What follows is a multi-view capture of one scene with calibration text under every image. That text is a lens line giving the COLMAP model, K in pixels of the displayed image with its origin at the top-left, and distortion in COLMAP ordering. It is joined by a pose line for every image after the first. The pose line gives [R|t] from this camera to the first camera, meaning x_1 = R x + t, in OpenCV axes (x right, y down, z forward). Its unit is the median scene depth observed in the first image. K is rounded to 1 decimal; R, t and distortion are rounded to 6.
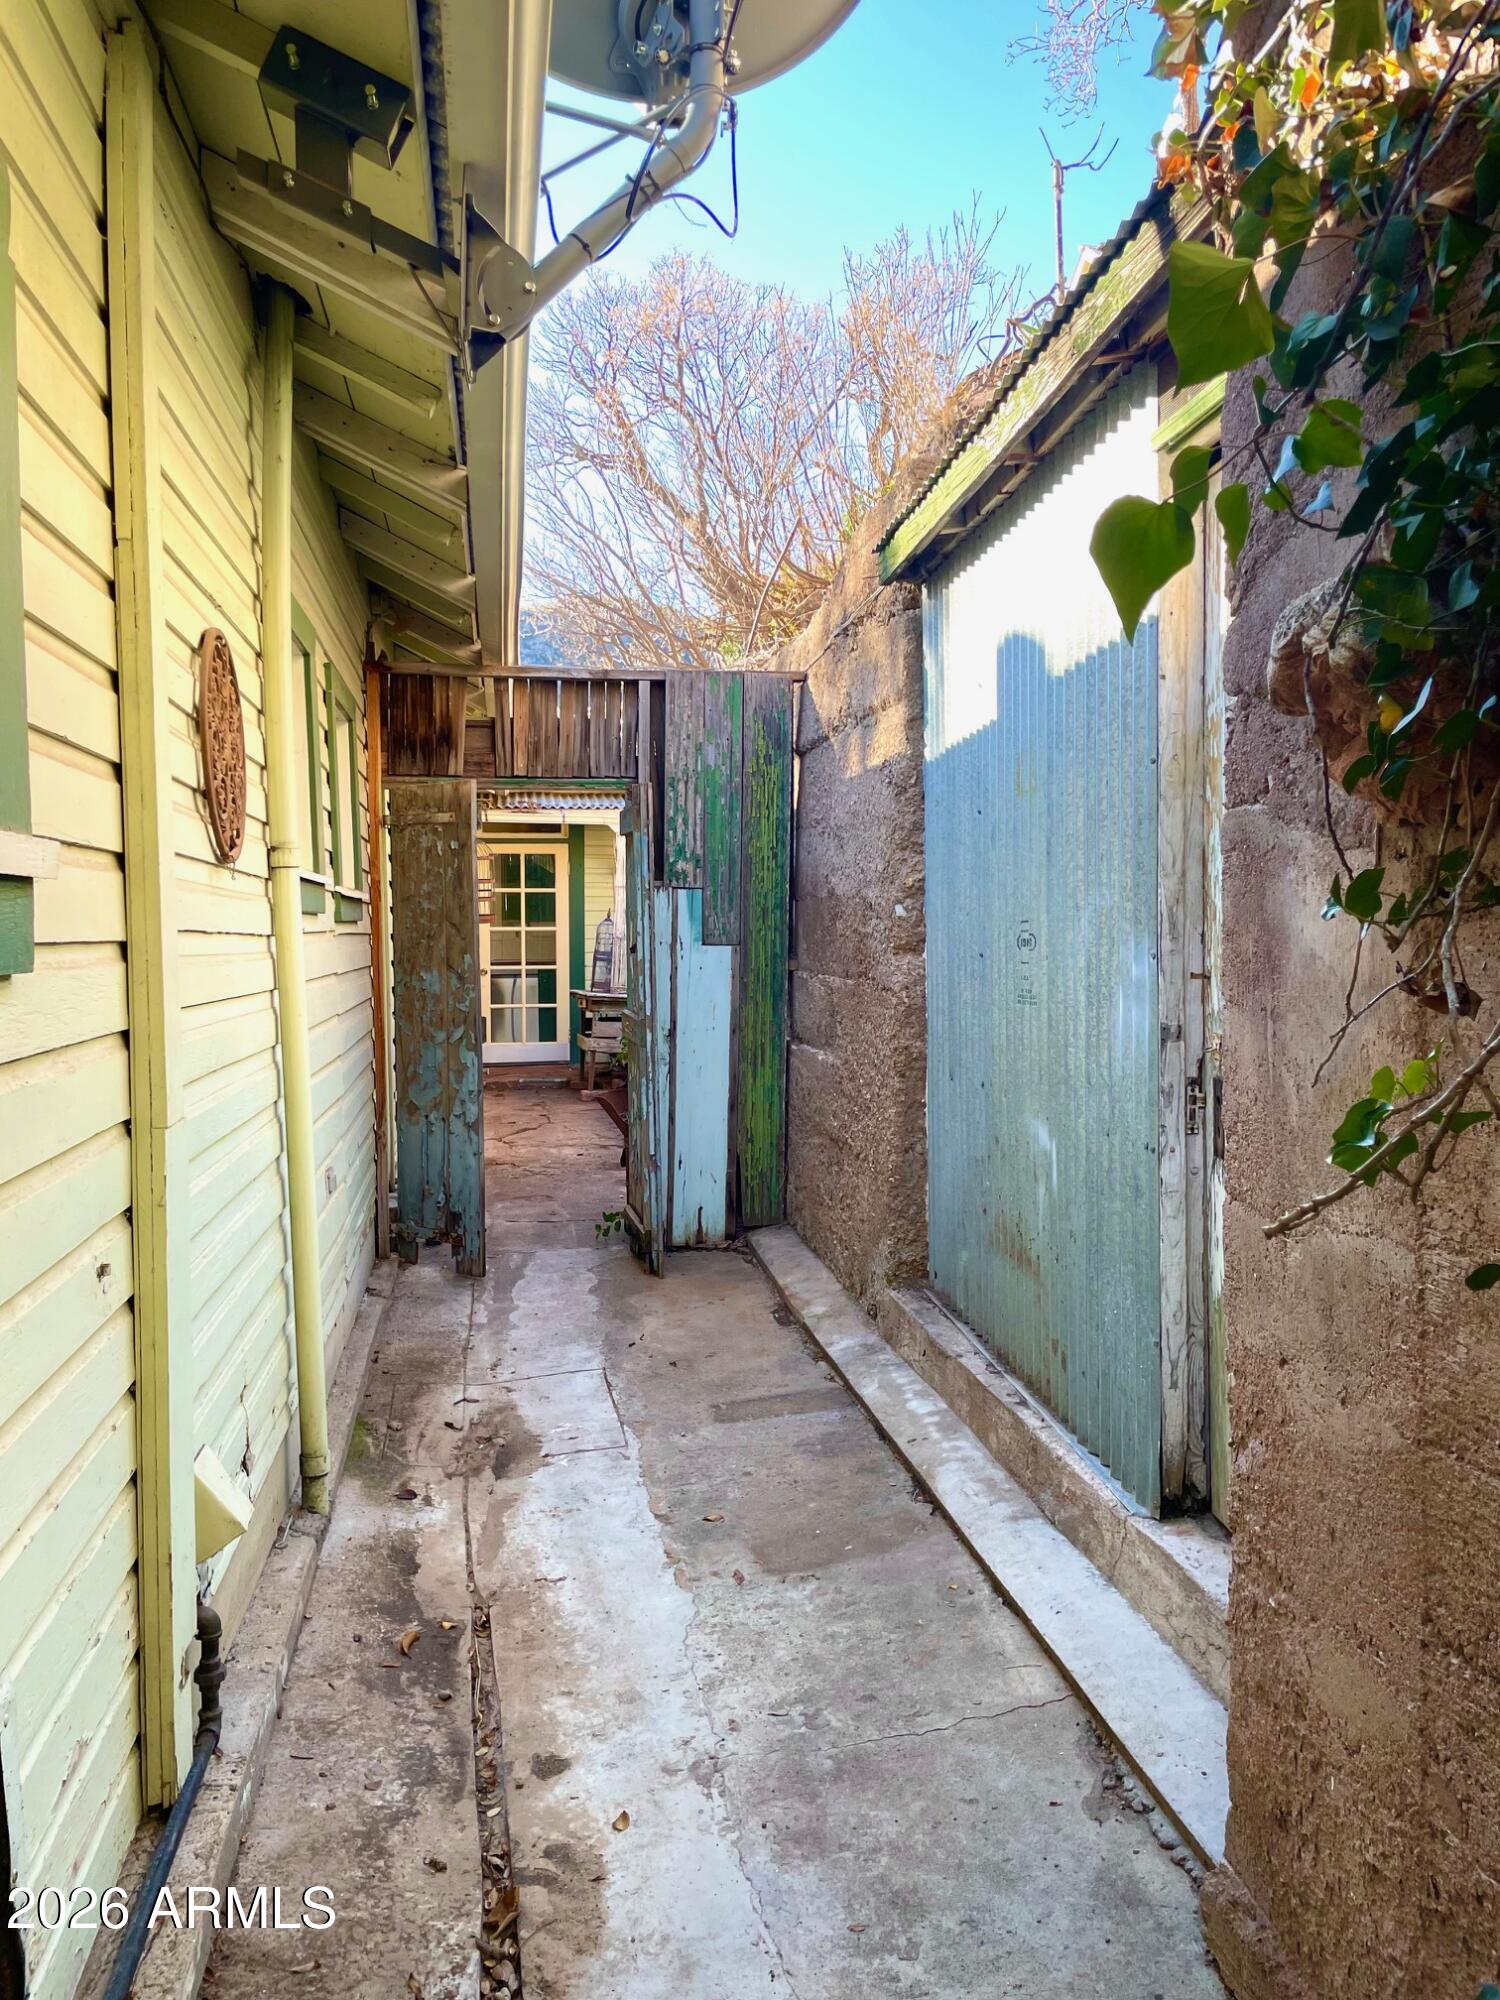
lens RADIAL K [[1554.4, 0, 750.0], [0, 1554.4, 1000.0], [0, 0, 1]] dist [0.084751, 0.000150]
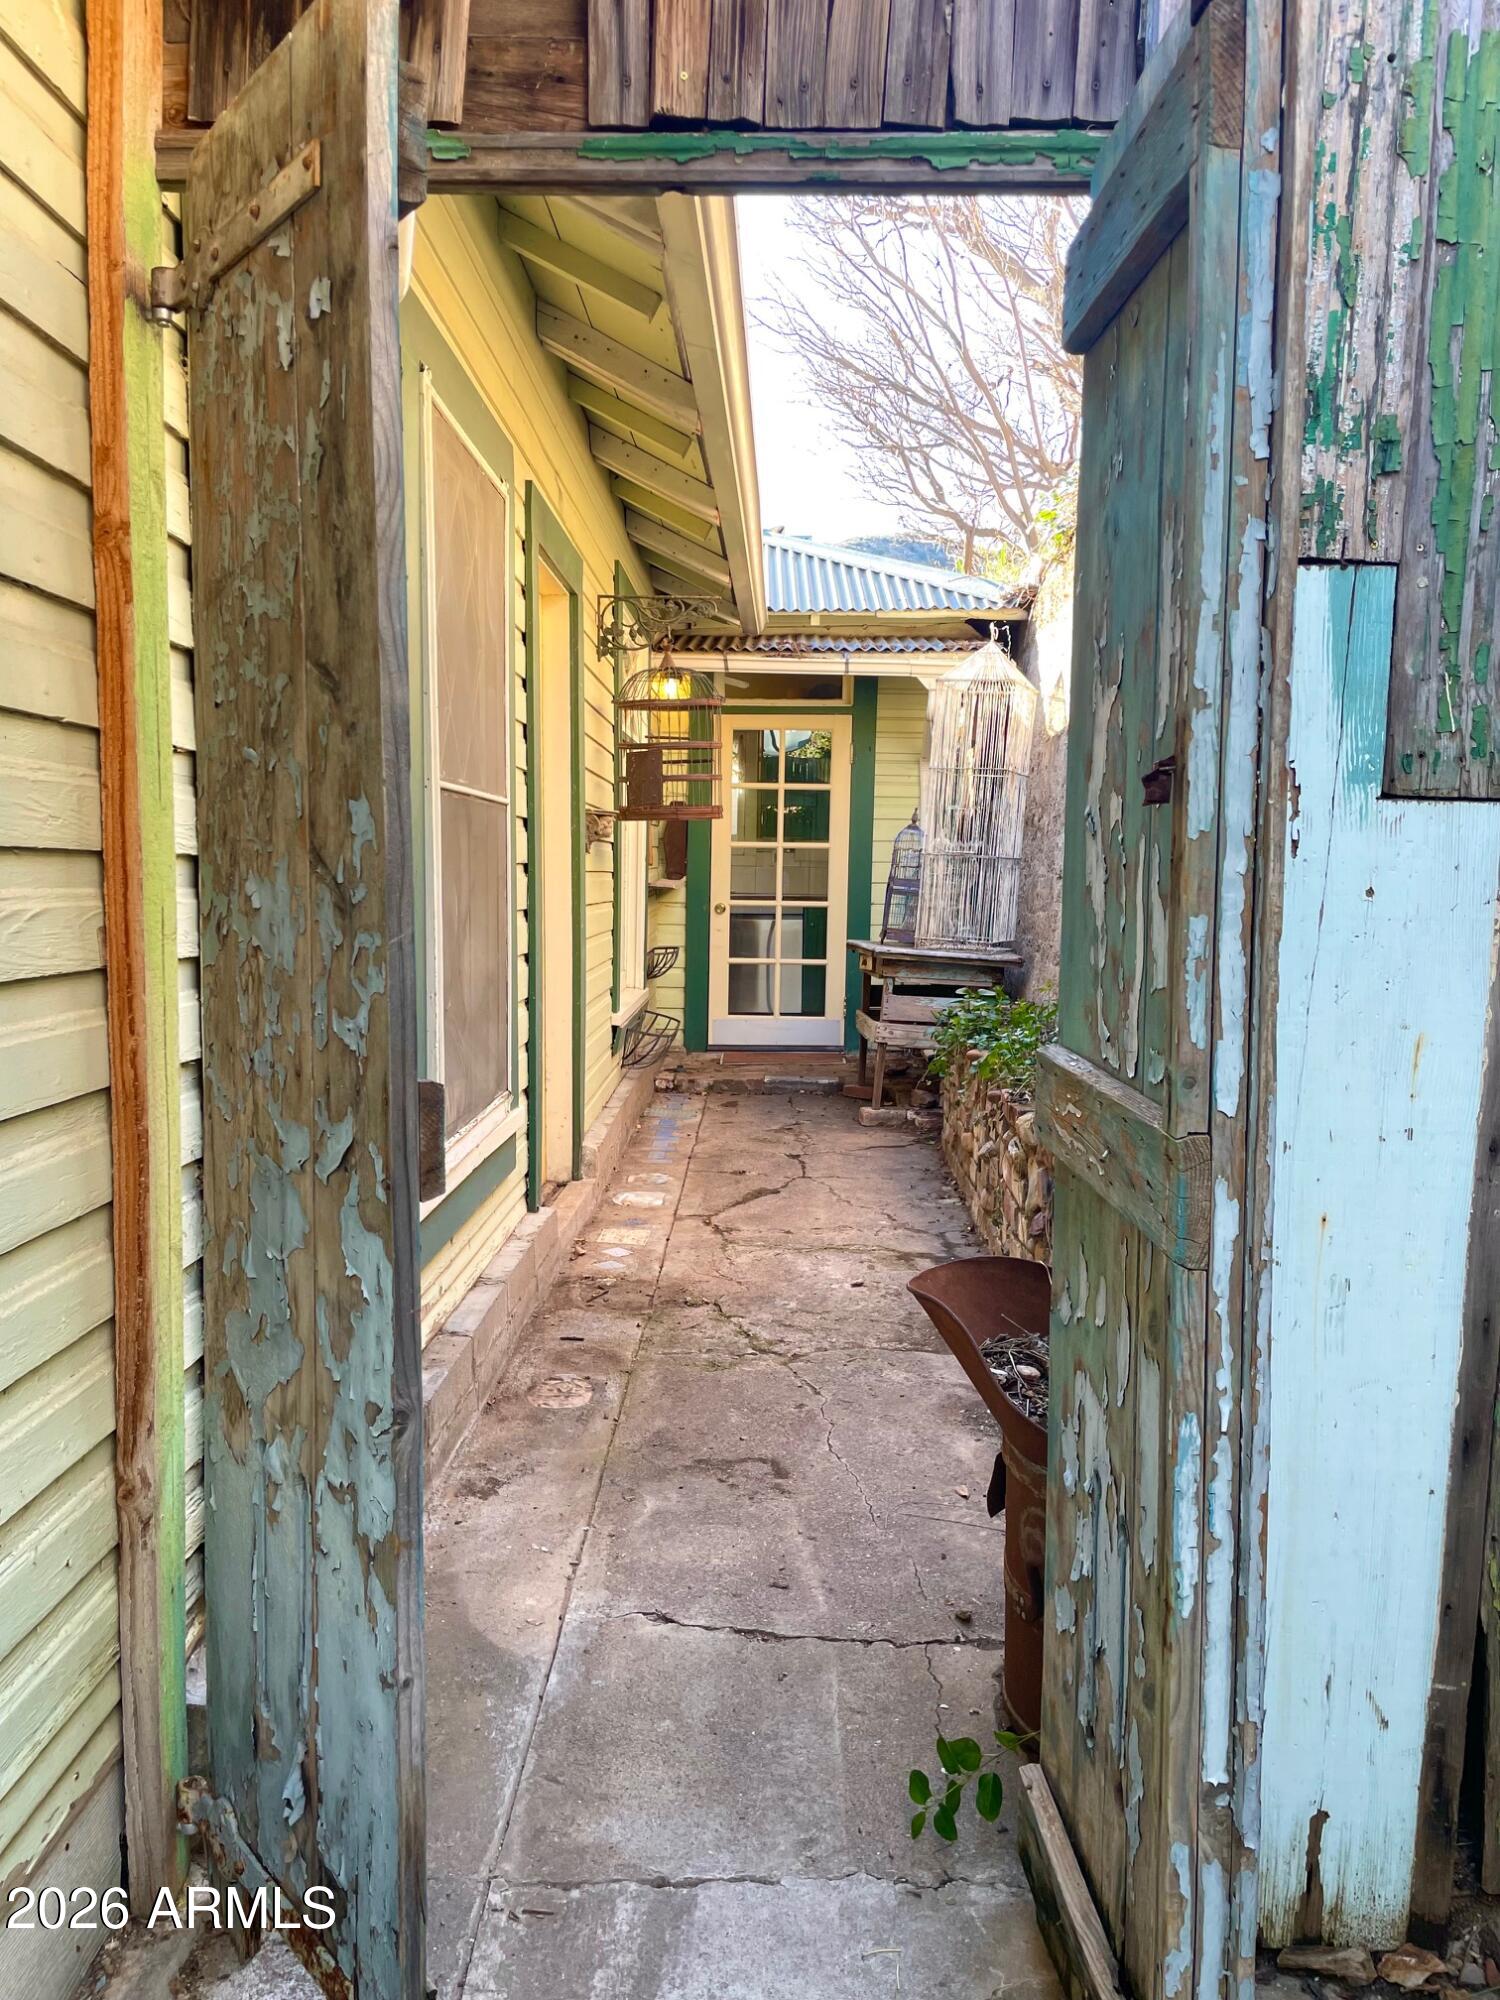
lens RADIAL K [[1554.4, 0, 750.0], [0, 1554.4, 1000.0], [0, 0, 1]] dist [0.084751, 0.000150]
pose [[0.983743, 0.034122, -0.176308, -0.042278], [-0.027868, 0.998896, 0.037826, -0.004990], [0.177404, -0.032298, 0.983608, 0.368674]]
